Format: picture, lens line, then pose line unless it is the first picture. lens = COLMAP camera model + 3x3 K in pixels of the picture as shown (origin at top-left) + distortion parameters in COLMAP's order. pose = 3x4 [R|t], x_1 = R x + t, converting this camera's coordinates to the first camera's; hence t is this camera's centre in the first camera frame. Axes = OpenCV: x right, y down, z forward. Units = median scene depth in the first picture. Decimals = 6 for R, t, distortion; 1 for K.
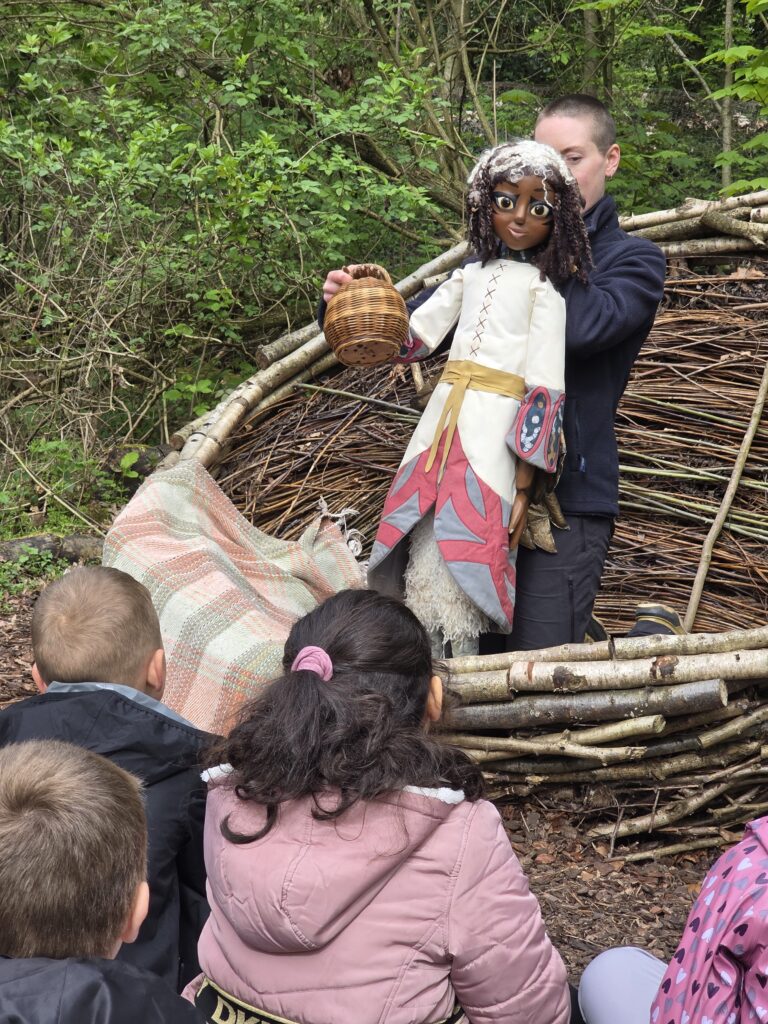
lens RADIAL K [[1957.1, 0, 379.2], [0, 1957.1, 507.0], [0, 0, 1]] dist [0.014348, 0.000000]
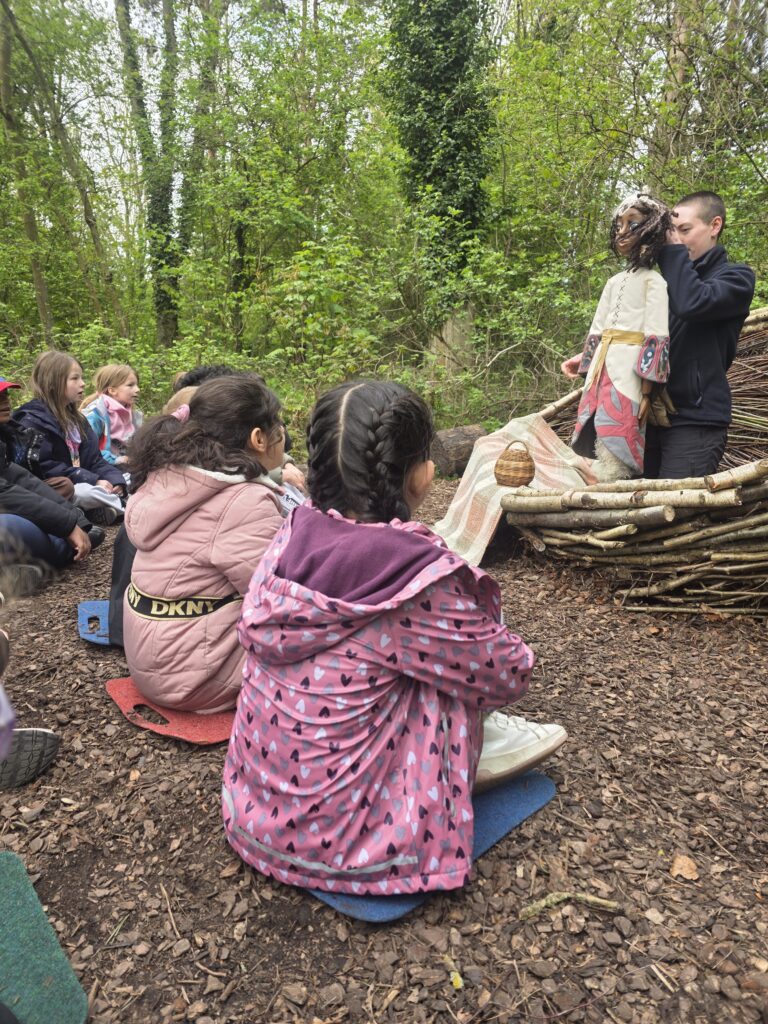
lens RADIAL K [[686.5, 0, 375.1], [0, 686.5, 508.4], [0, 0, 1]] dist [0.027974, -0.010534]
pose [[0.763361, 0.077689, -0.641283, 0.252246], [-0.066707, 0.996915, 0.041367, 0.058481], [0.642518, 0.011201, 0.766188, 0.279119]]
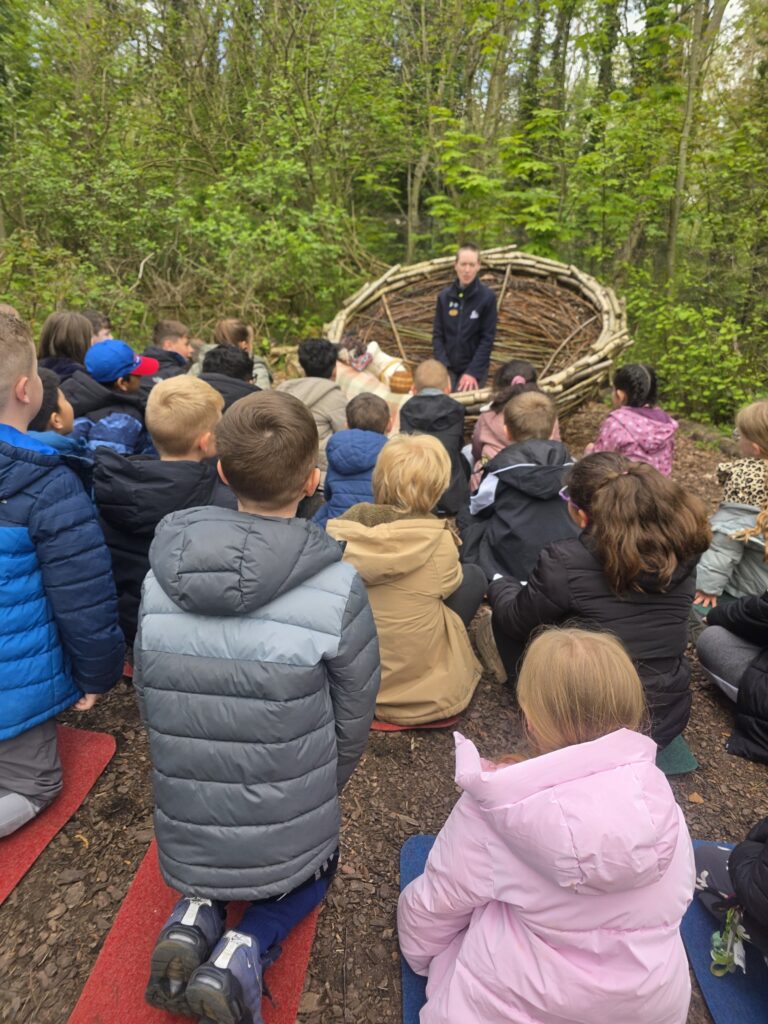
lens RADIAL K [[688.7, 0, 380.8], [0, 688.7, 517.6], [0, 0, 1]] dist [0.069225, -0.062306]
pose [[0.972135, -0.074774, 0.222178, -0.281513], [0.026836, 0.977032, 0.211396, 0.022697], [-0.232882, -0.199543, 0.951813, -0.133958]]
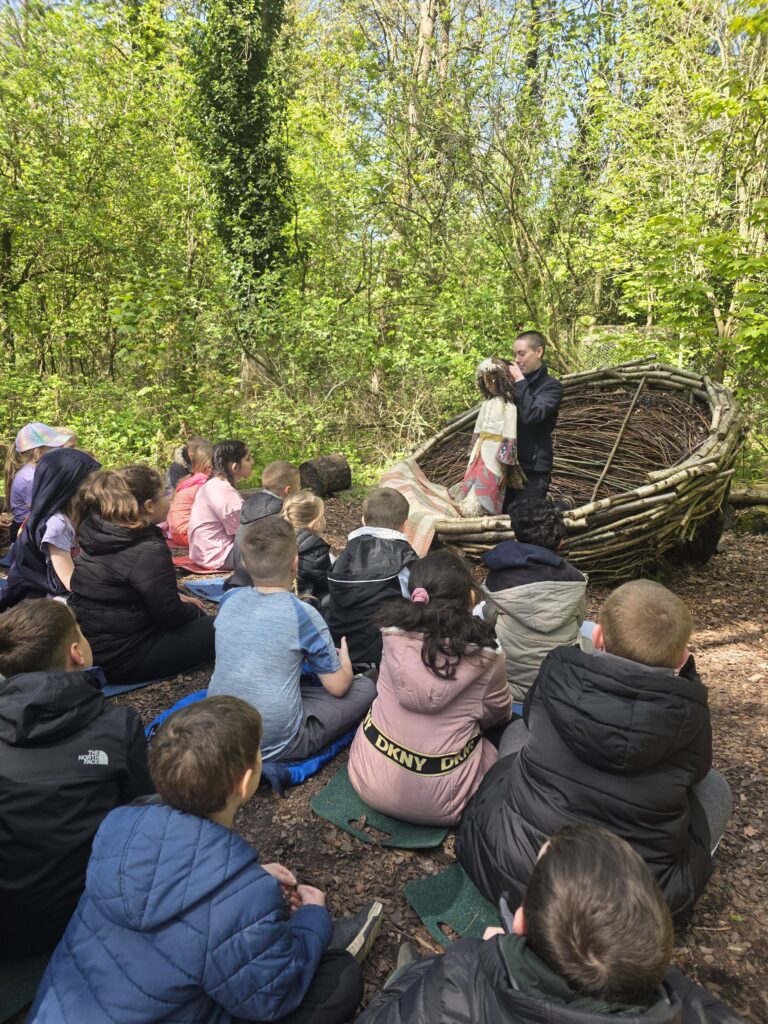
lens RADIAL K [[688.7, 0, 385.4], [0, 688.7, 502.3], [0, 0, 1]] dist [0.069225, -0.062306]
pose [[0.956299, 0.026703, -0.291169, 0.169064], [-0.019090, 0.999398, 0.028955, 0.017258], [0.291767, -0.022131, 0.956233, -0.049041]]
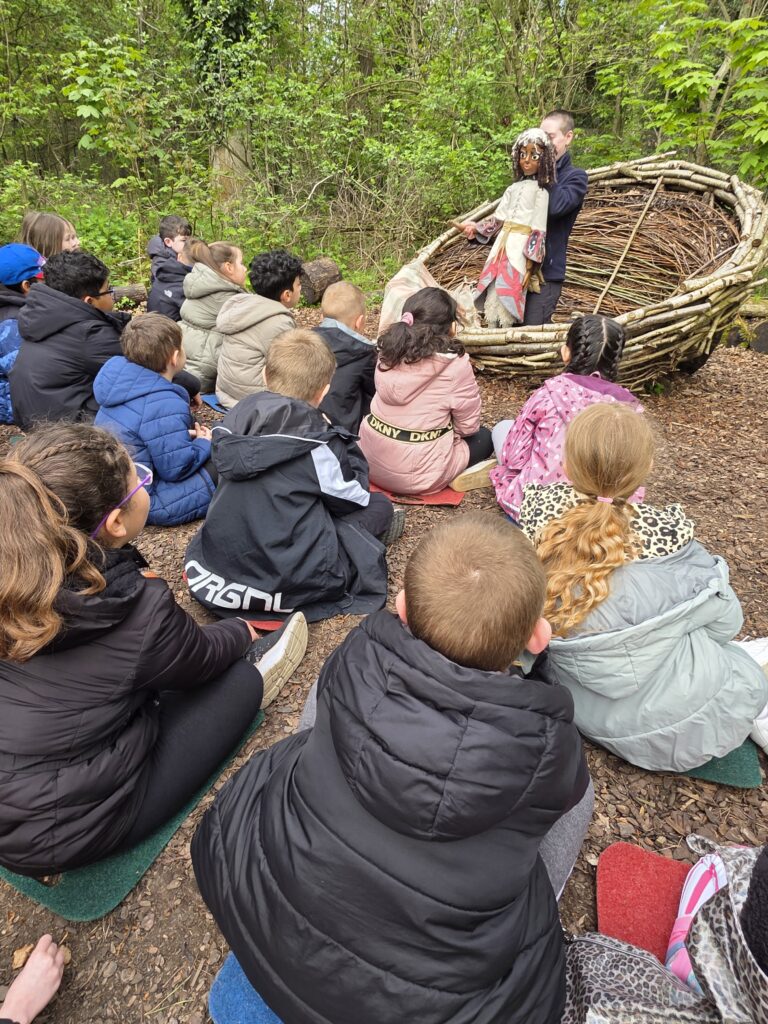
lens RADIAL K [[610.1, 0, 379.7], [0, 610.1, 500.8], [0, 0, 1]] dist [-0.002922, 0.002846]
pose [[0.973088, 0.101606, -0.206825, 0.069534], [-0.030510, 0.946448, 0.321410, 0.023136], [0.228407, -0.306450, 0.924077, 0.024703]]
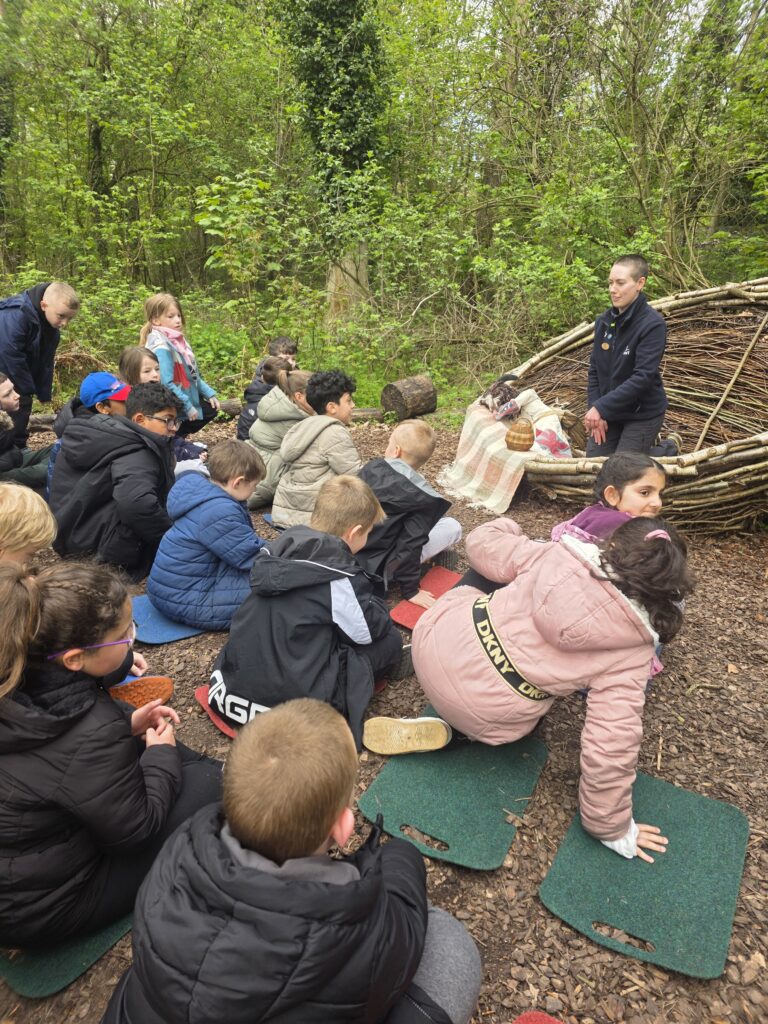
lens RADIAL K [[688.7, 0, 388.0], [0, 688.7, 501.7], [0, 0, 1]] dist [0.069225, -0.062306]
pose [[0.913896, 0.107468, -0.391464, 0.153921], [-0.045306, 0.985299, 0.164724, -0.011050], [0.403411, -0.132805, 0.905330, -0.014045]]
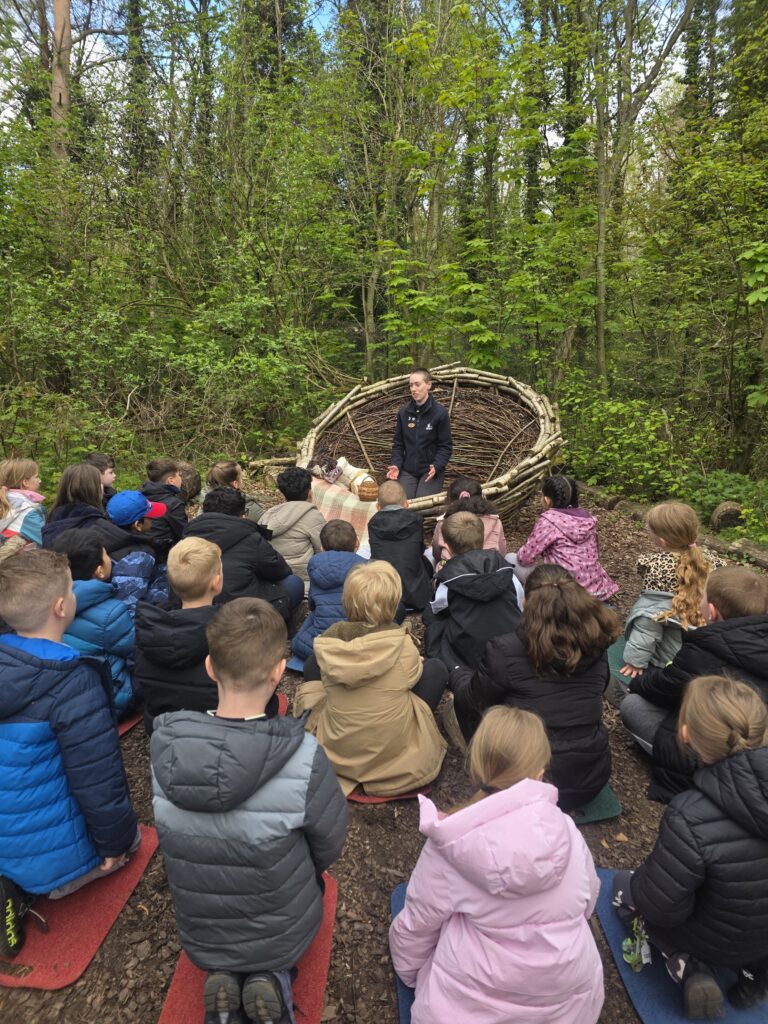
lens RADIAL K [[688.7, 0, 372.6], [0, 688.7, 514.9], [0, 0, 1]] dist [0.069225, -0.062306]
pose [[0.959916, -0.120047, 0.253277, -0.300297], [0.098911, 0.990585, 0.094643, -0.022341], [-0.262254, -0.065798, 0.962753, -0.238636]]
